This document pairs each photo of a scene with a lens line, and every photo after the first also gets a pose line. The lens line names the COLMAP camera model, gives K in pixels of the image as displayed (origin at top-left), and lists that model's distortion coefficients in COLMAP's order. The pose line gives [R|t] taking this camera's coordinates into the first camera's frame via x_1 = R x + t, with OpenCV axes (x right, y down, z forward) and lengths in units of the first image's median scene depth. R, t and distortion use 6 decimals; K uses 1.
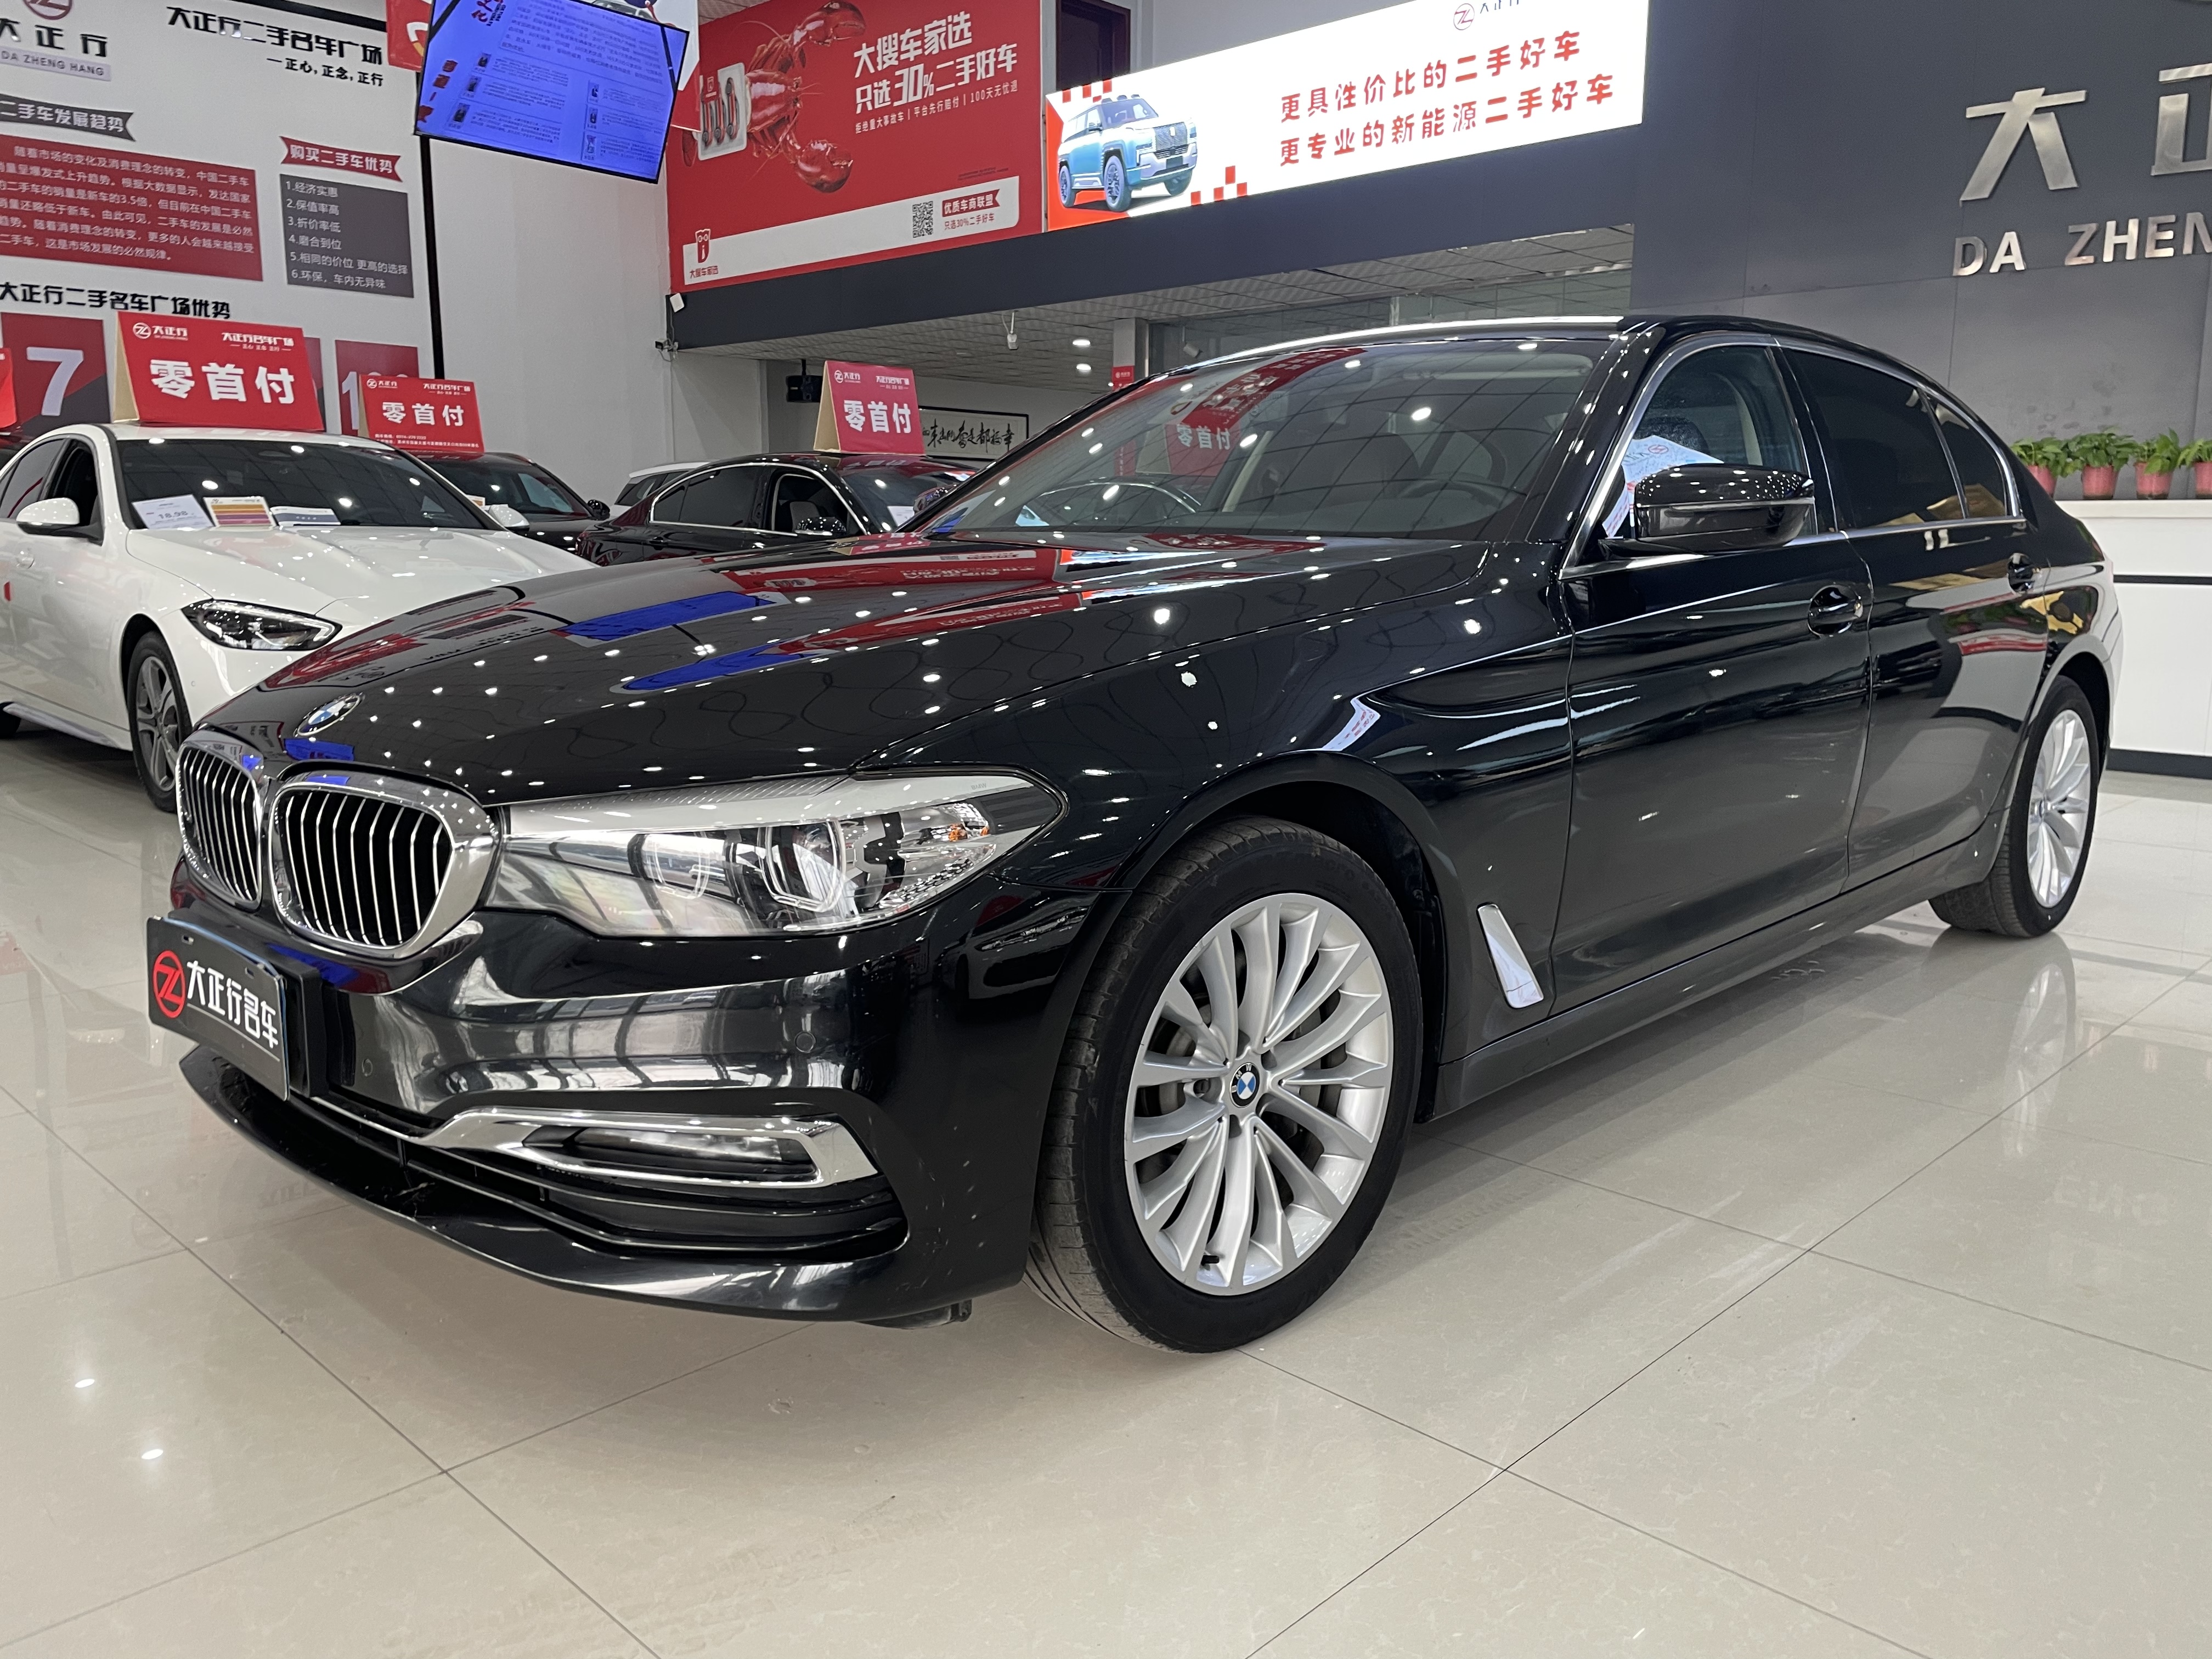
lens RADIAL K [[1681.6, 0, 1141.1], [0, 1681.6, 800.0], [0, 0, 1]] dist [0.093045, -0.112316]
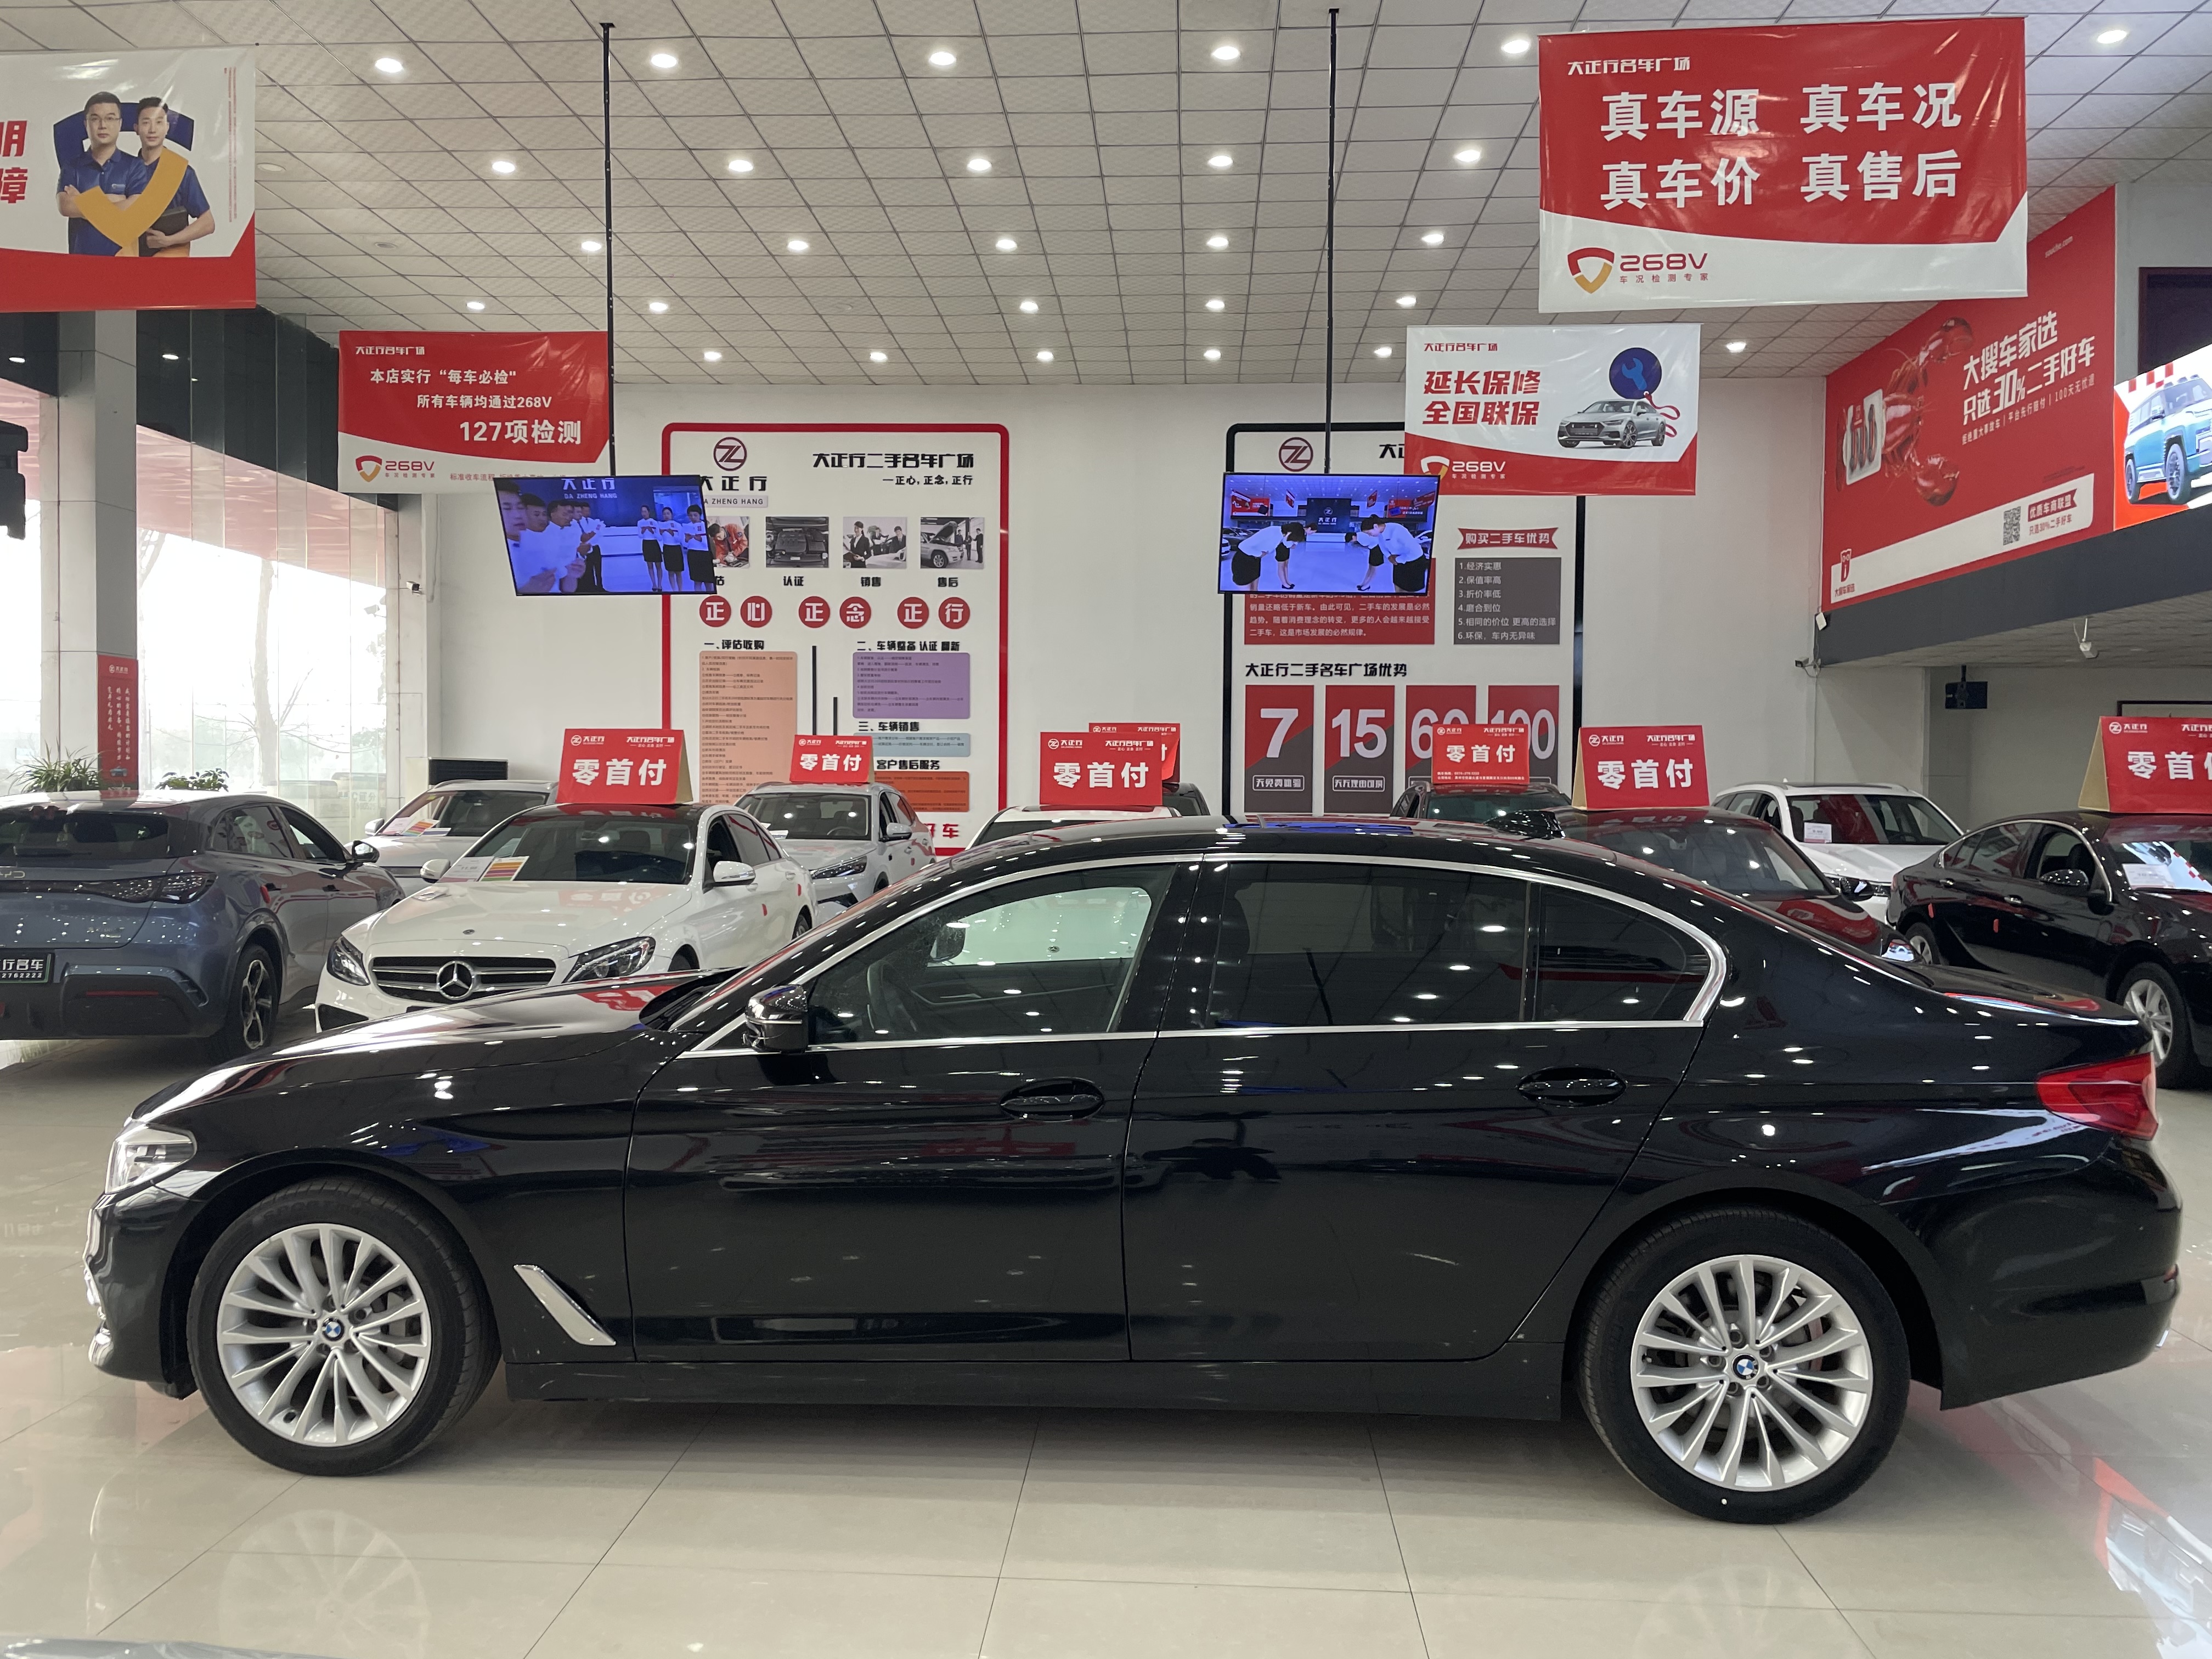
lens RADIAL K [[1686.2, 0, 1098.6], [0, 1686.2, 820.0], [0, 0, 1]] dist [0.087302, -0.107801]
pose [[0.650204, 0.013694, -0.759636, 0.275271], [-0.121830, 0.988779, -0.086455, -0.043359], [0.749928, 0.148760, 0.644576, 0.048760]]
